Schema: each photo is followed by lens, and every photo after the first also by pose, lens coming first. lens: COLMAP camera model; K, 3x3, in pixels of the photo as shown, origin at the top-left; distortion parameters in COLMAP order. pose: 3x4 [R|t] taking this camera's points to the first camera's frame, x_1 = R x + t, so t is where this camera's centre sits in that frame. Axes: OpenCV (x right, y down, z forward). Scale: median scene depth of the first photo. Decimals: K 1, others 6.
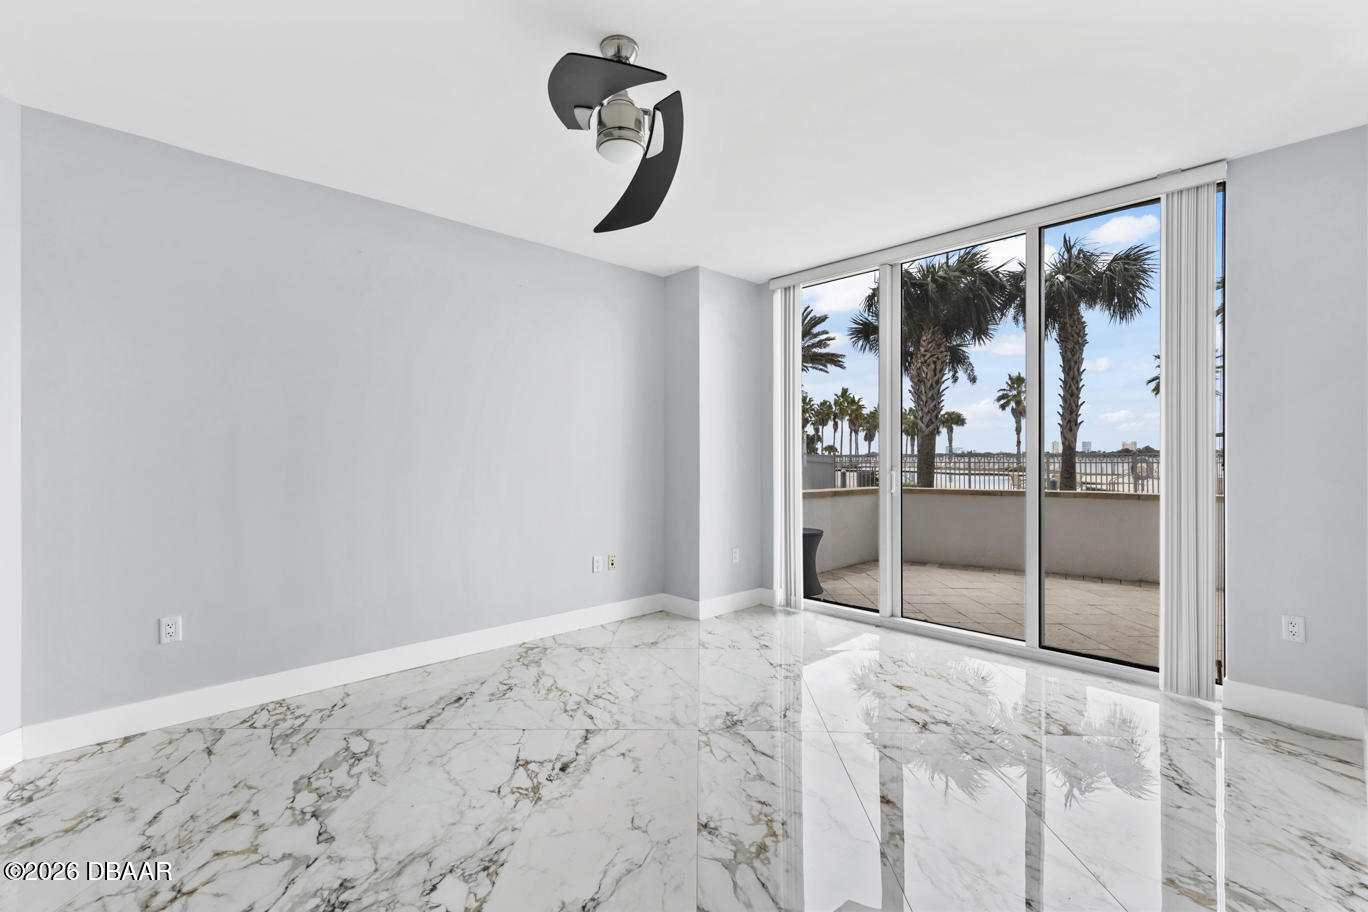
lens RADIAL K [[619.4, 0, 685.9], [0, 619.4, 455.5], [0, 0, 1]] dist [0.009583, -0.000201]
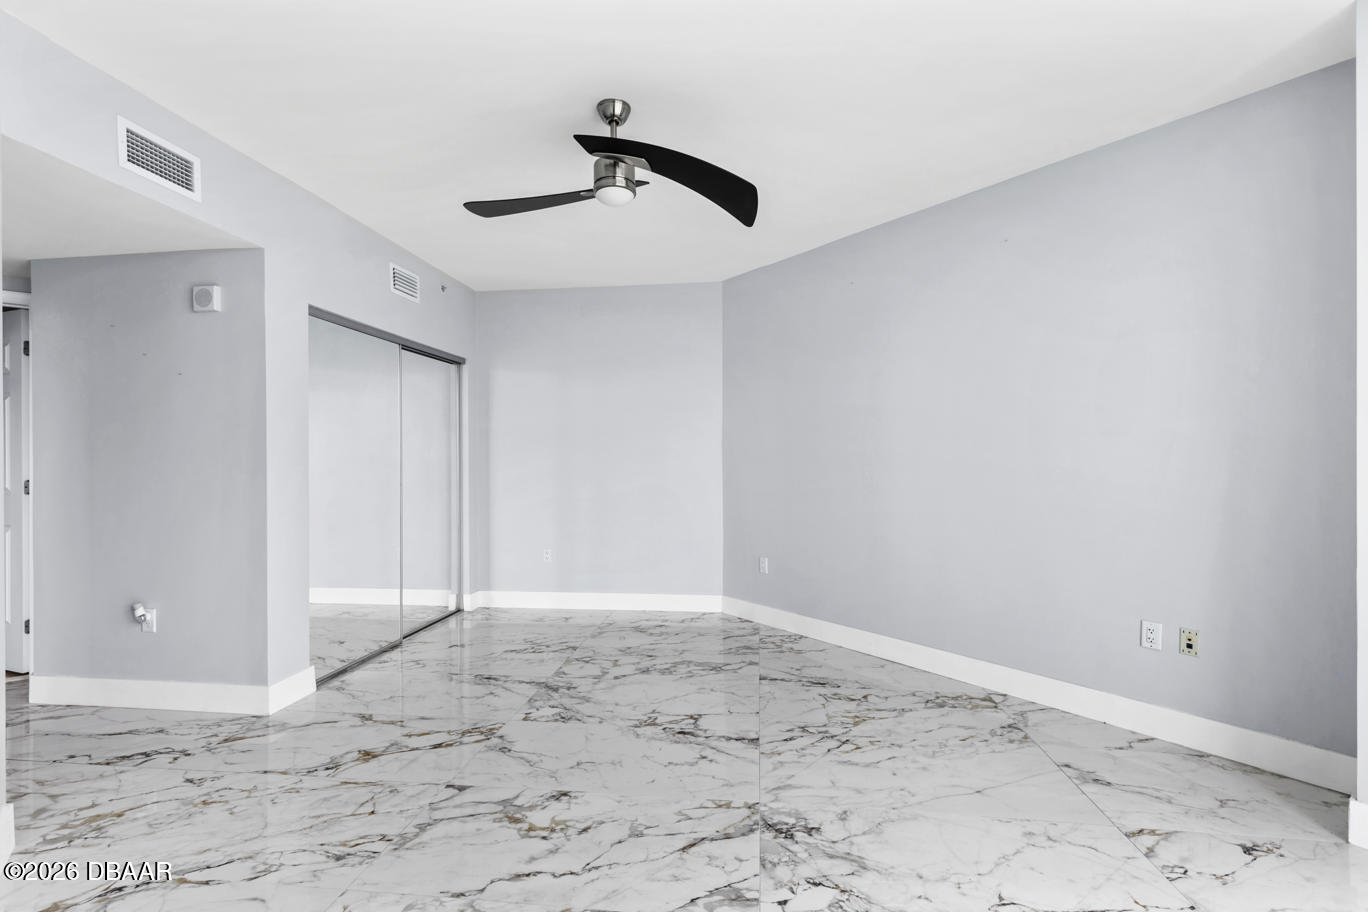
lens RADIAL K [[619.4, 0, 678.7], [0, 619.4, 458.3], [0, 0, 1]] dist [0.009583, -0.000201]
pose [[-0.101830, 0.001029, -0.994801, 0.798408], [0.005124, 0.999987, 0.000509, 0.000821], [0.994789, -0.005046, -0.101834, 0.951149]]
